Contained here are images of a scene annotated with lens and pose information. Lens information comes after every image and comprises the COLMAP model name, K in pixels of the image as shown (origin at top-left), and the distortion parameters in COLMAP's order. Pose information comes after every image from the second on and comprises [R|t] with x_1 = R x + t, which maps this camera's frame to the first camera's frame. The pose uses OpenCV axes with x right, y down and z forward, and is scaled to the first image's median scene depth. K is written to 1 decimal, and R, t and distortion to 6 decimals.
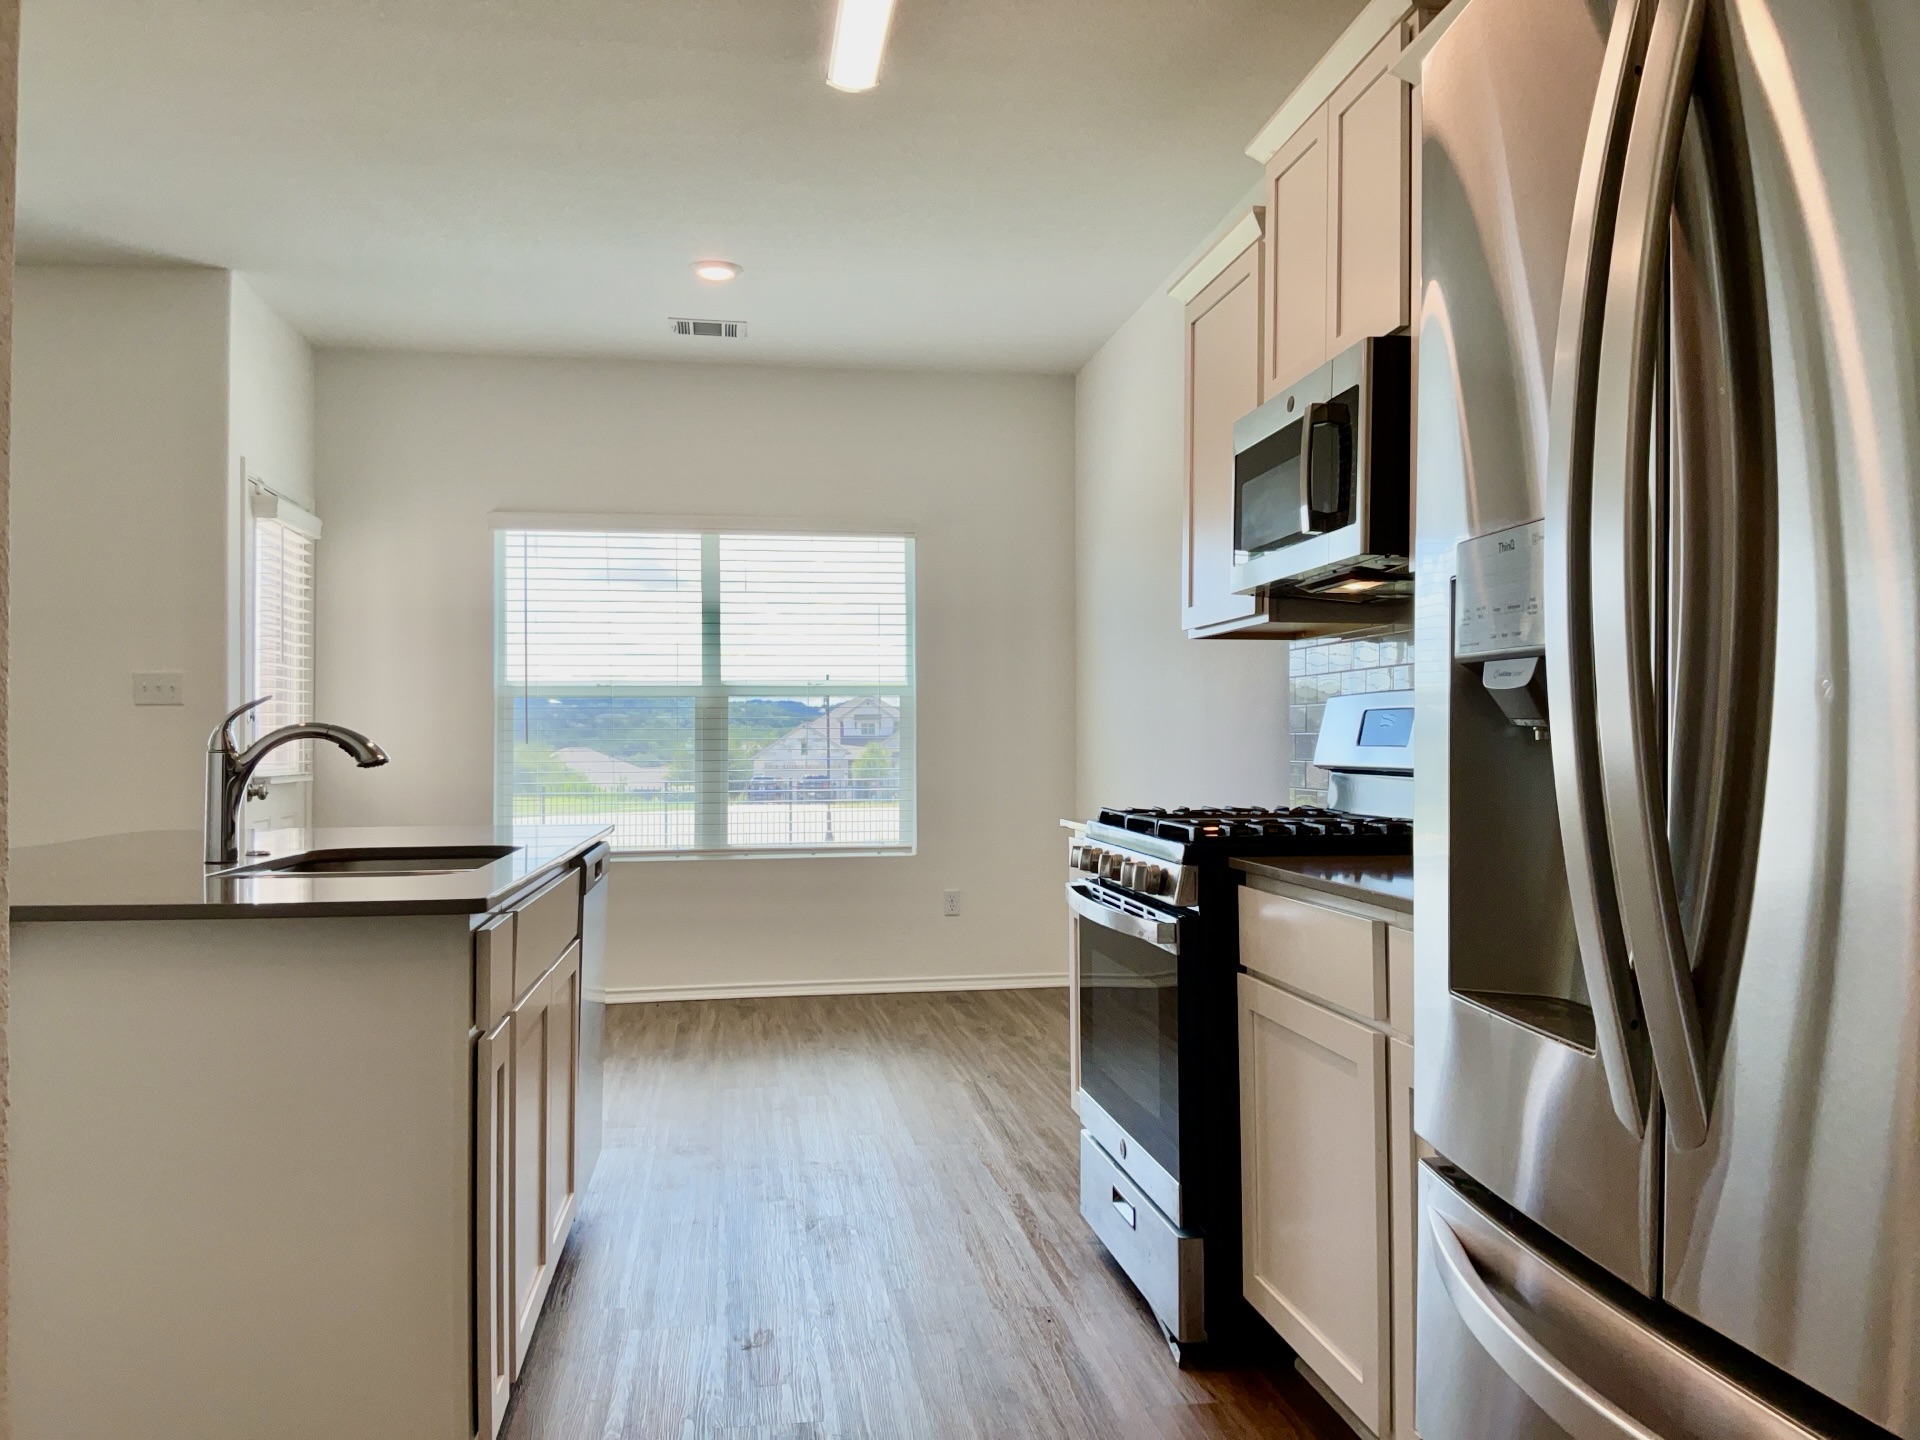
lens RADIAL K [[1552.6, 0, 964.2], [0, 1552.6, 728.1], [0, 0, 1]] dist [0.054133, -0.071830]
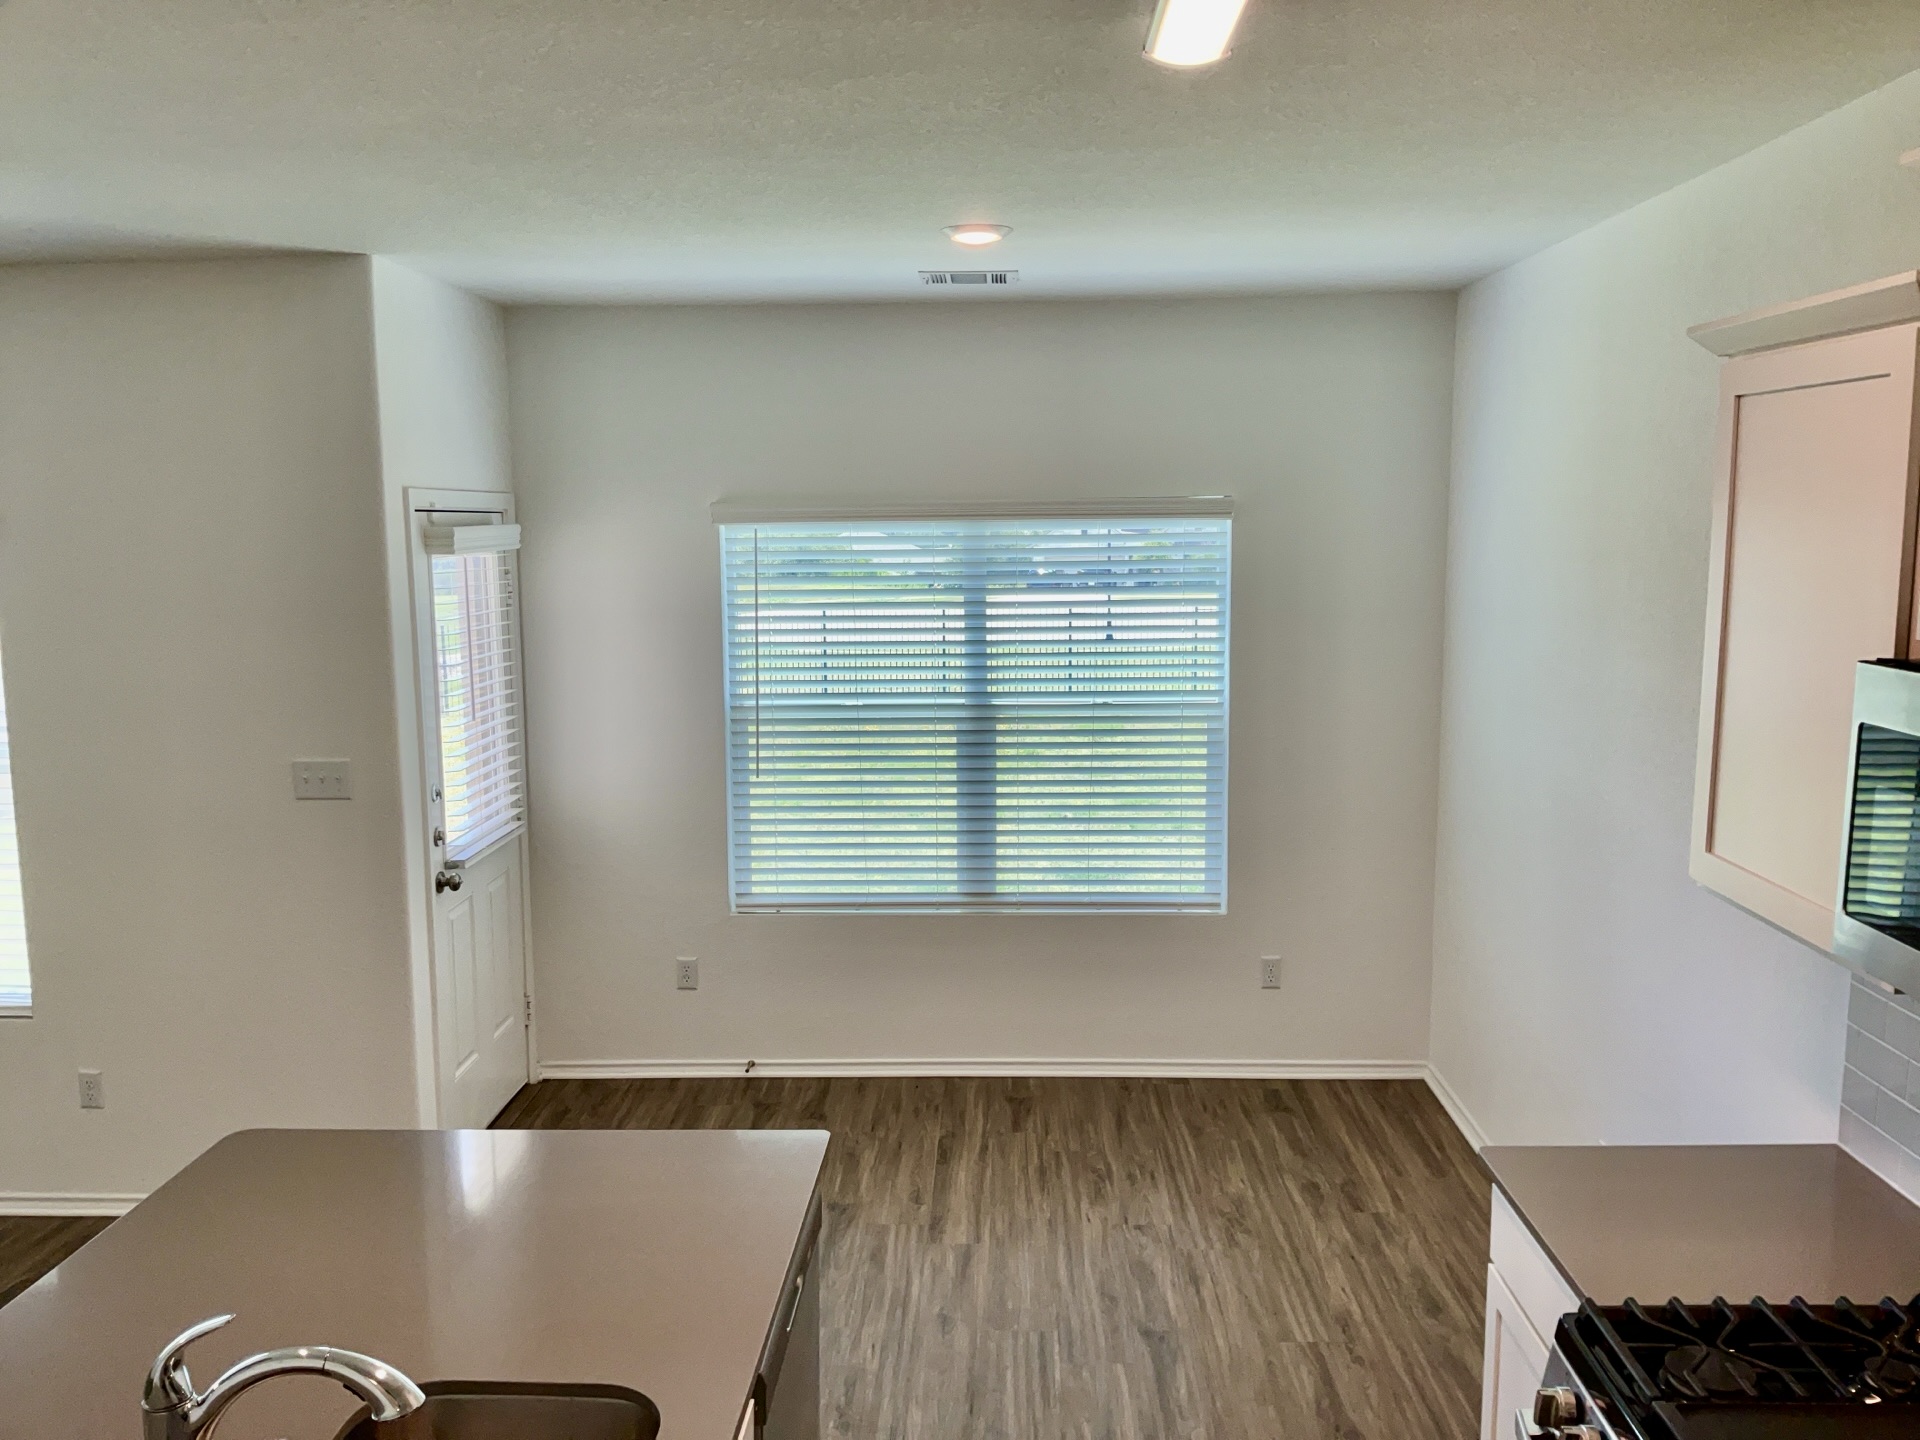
lens RADIAL K [[1552.6, 0, 953.7], [0, 1552.6, 722.0], [0, 0, 1]] dist [0.054133, -0.071830]
pose [[0.982872, 0.018006, -0.183409, -0.028023], [0.008414, 0.989793, 0.142261, -0.155615], [0.184099, -0.141368, 0.972688, 0.230099]]
